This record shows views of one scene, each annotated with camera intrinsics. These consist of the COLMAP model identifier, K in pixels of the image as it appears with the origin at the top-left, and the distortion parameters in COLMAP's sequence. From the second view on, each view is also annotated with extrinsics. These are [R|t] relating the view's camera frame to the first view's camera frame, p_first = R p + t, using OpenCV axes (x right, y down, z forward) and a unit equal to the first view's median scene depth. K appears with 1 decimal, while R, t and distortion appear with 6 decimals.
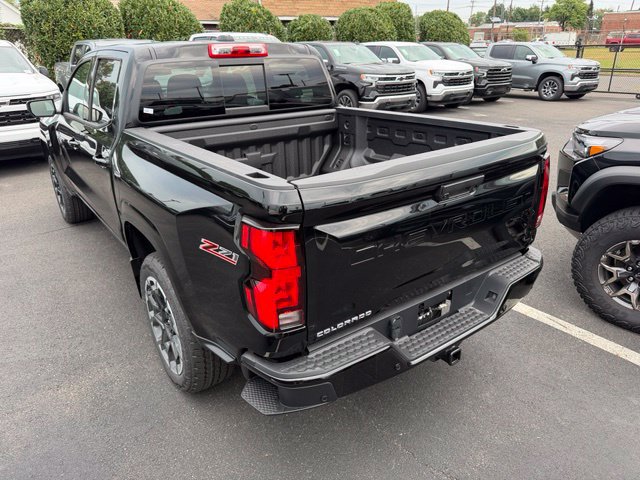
lens RADIAL K [[454.6, 0, 320.0], [0, 454.6, 240.0], [0, 0, 1]] dist [-0.003919, -0.007148]
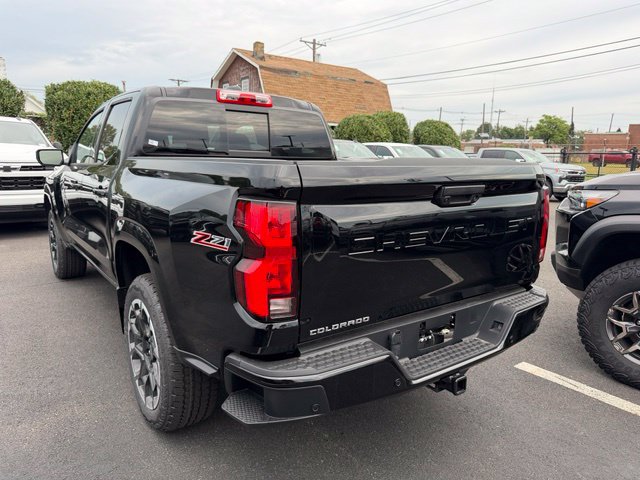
lens RADIAL K [[454.9, 0, 315.2], [0, 454.9, 241.9], [0, 0, 1]] dist [-0.006035, -0.006456]
pose [[0.999260, 0.038308, -0.003432, 0.000010], [-0.038170, 0.976793, -0.210756, 0.120490], [-0.004722, 0.210731, 0.977533, 0.036220]]
